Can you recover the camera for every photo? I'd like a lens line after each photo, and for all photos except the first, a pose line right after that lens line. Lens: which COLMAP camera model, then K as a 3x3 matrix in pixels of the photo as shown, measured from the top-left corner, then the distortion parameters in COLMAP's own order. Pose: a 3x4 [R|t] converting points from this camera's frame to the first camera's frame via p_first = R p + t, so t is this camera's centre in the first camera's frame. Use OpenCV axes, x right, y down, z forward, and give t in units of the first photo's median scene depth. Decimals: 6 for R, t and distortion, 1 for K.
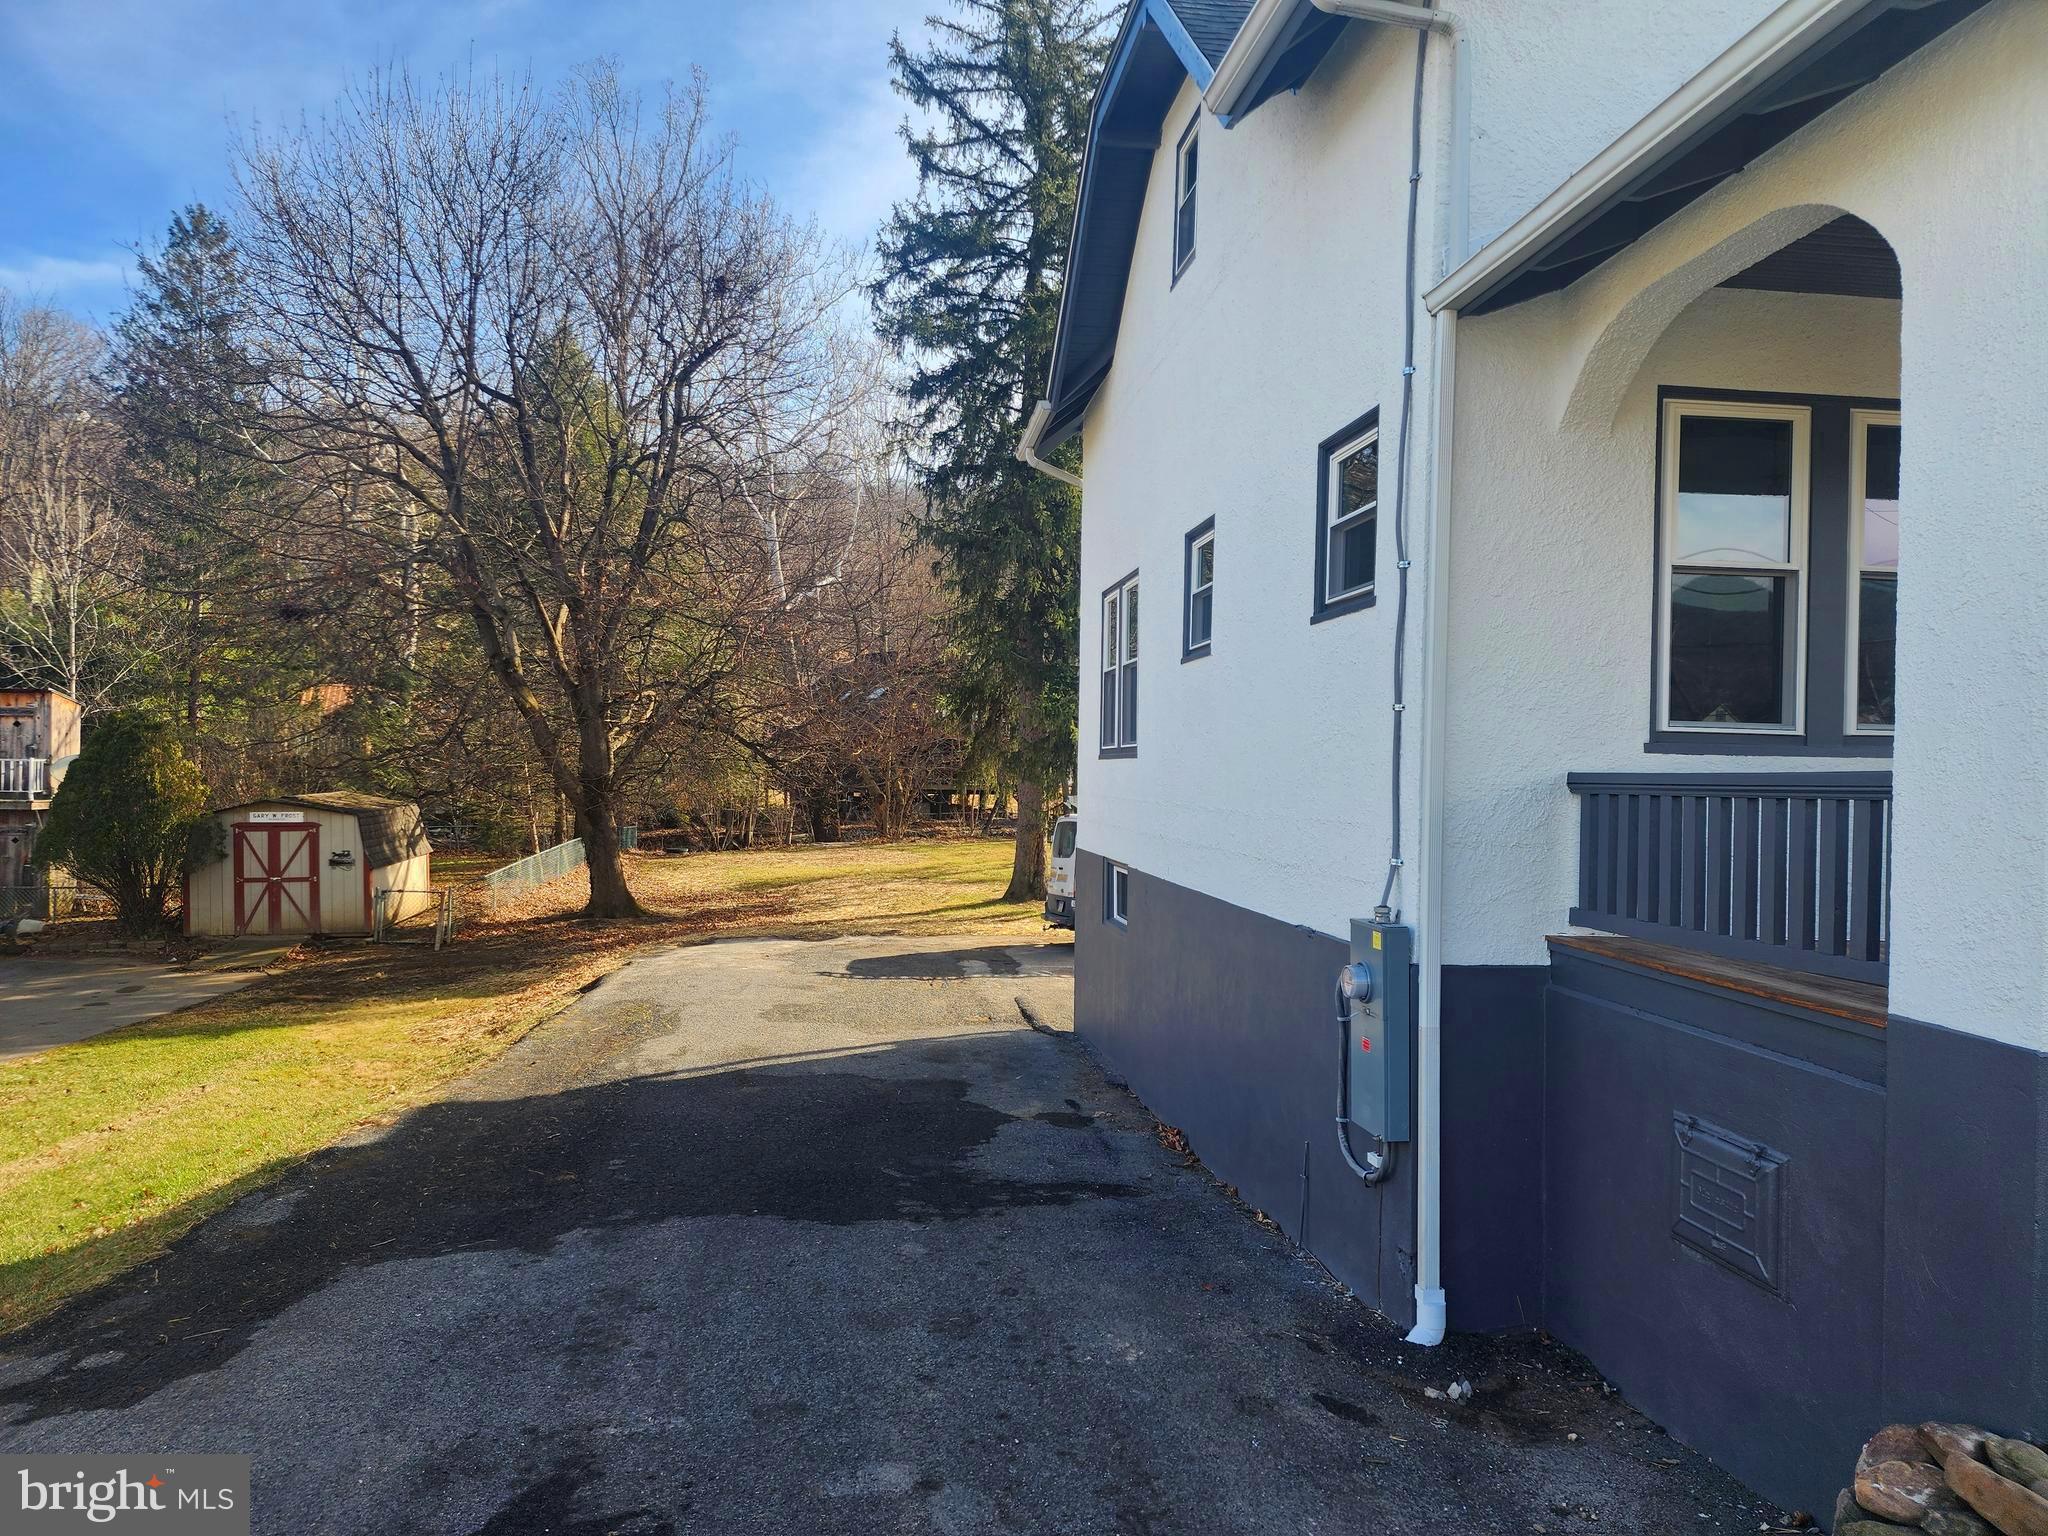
lens RADIAL K [[1376.2, 0, 1024.0], [0, 1376.2, 768.0], [0, 0, 1]] dist [0.075797, -0.035104]
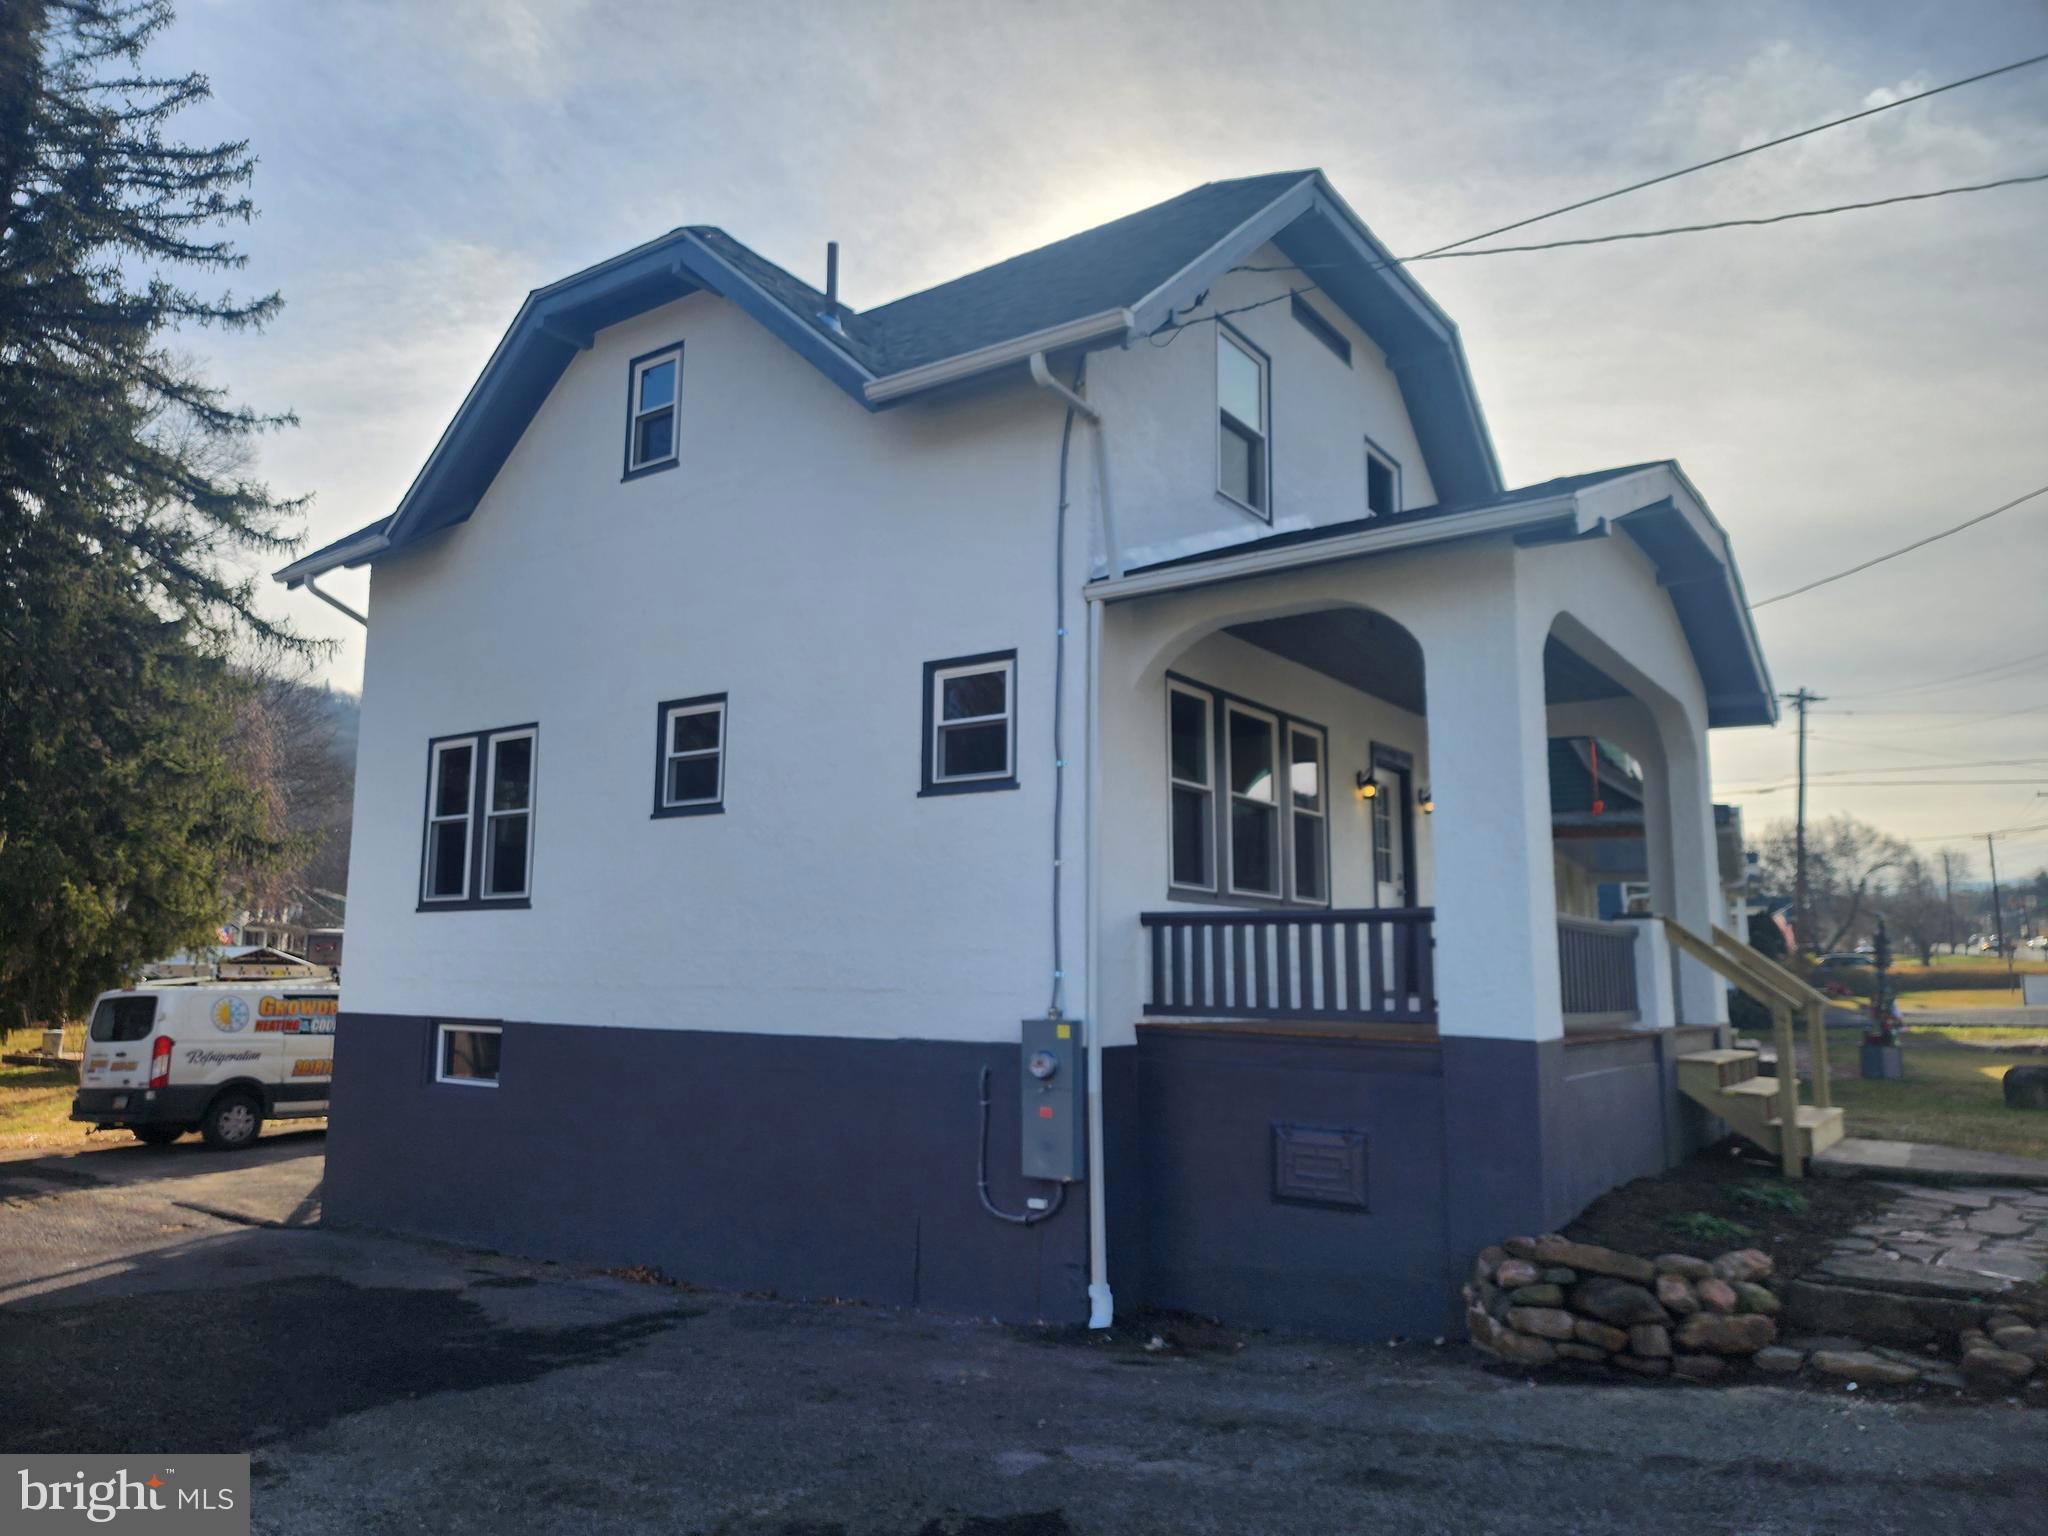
lens RADIAL K [[1376.2, 0, 1024.0], [0, 1376.2, 768.0], [0, 0, 1]] dist [0.075797, -0.035104]
pose [[0.672607, 0.093408, 0.734081, -0.197356], [0.000713, 0.991919, -0.126870, 0.009136], [-0.740000, 0.085857, 0.667105, 0.022085]]
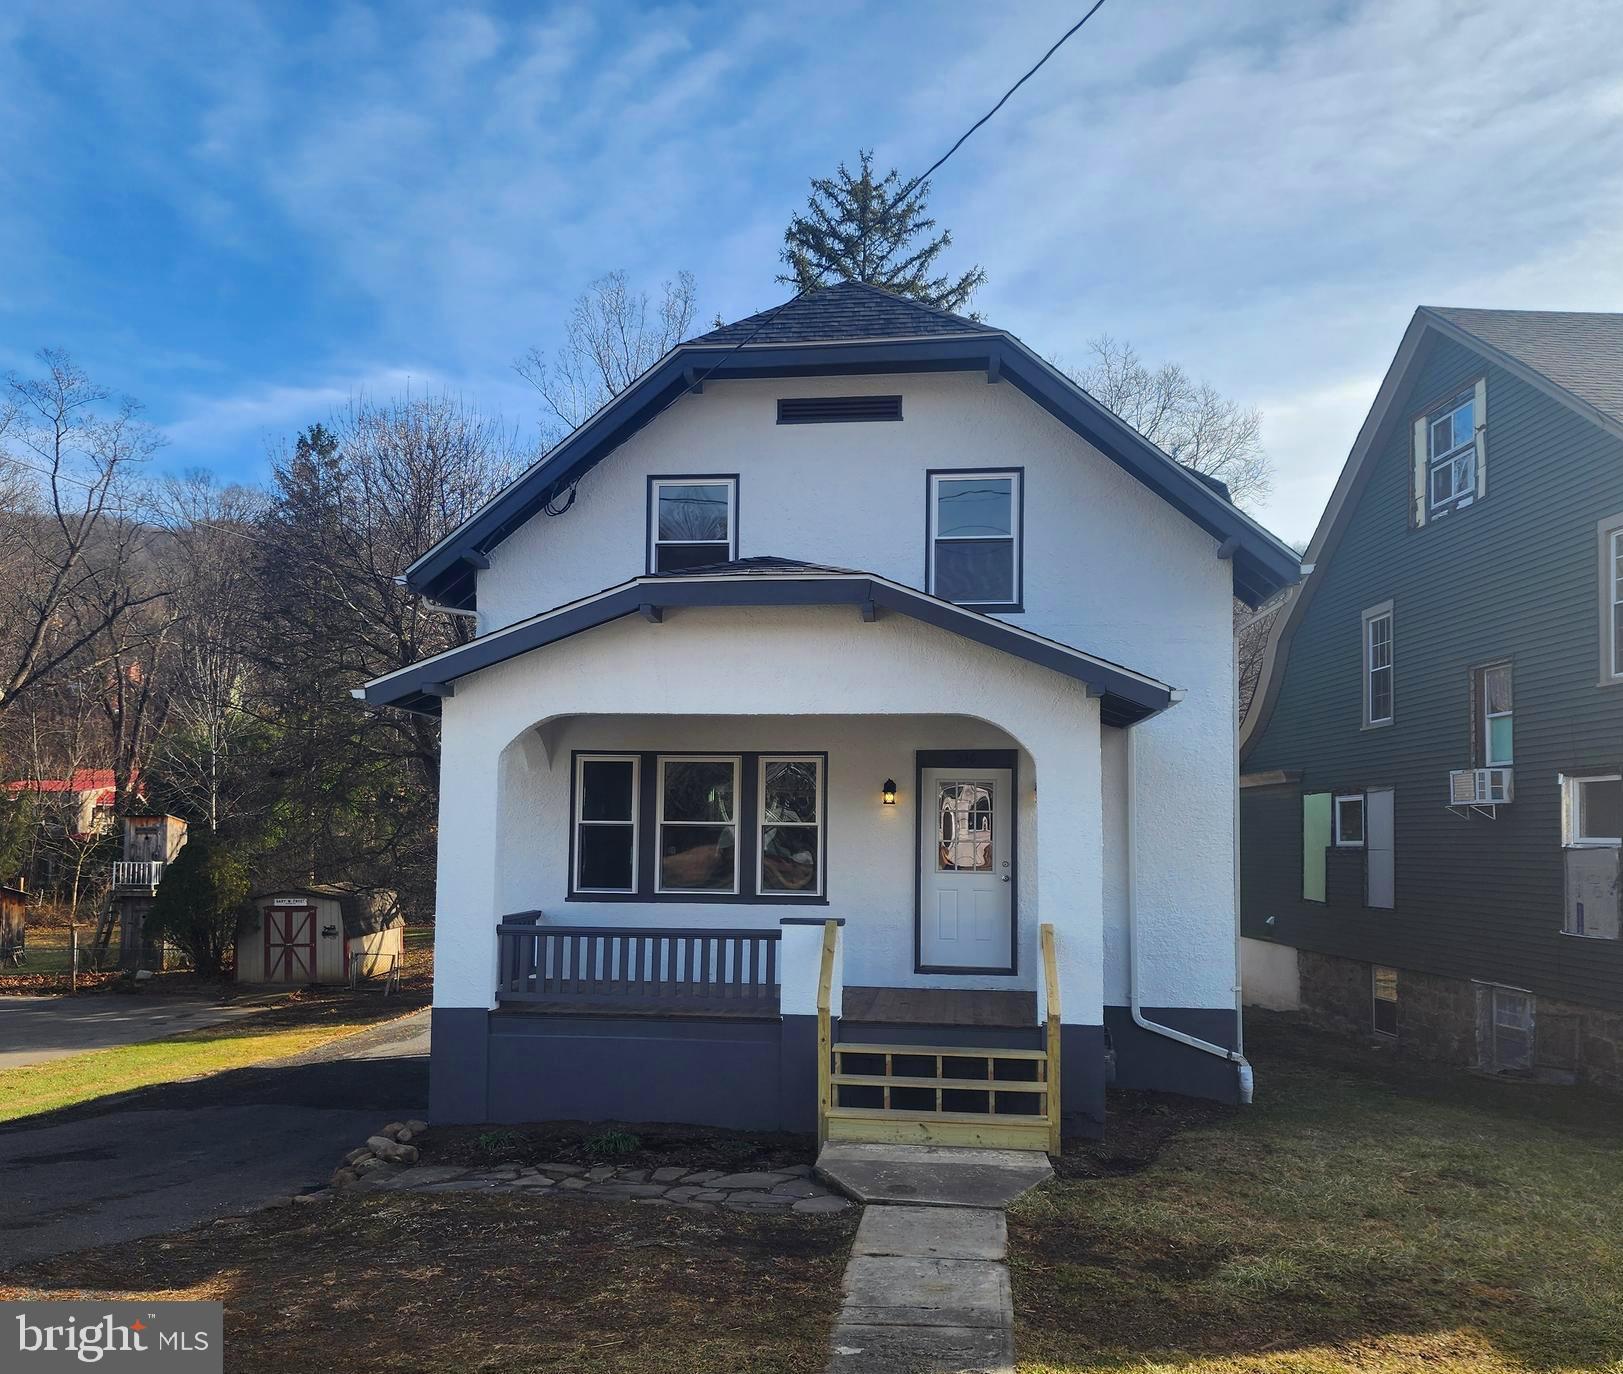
lens RADIAL K [[1392.1, 0, 812.2], [0, 1392.1, 775.6], [0, 0, 1]] dist [0.070982, 0.000275]
pose [[0.971449, -0.017400, -0.236611, 0.354816], [0.007282, 0.999024, -0.043571, -0.029842], [0.237139, 0.040604, 0.970627, -0.308788]]
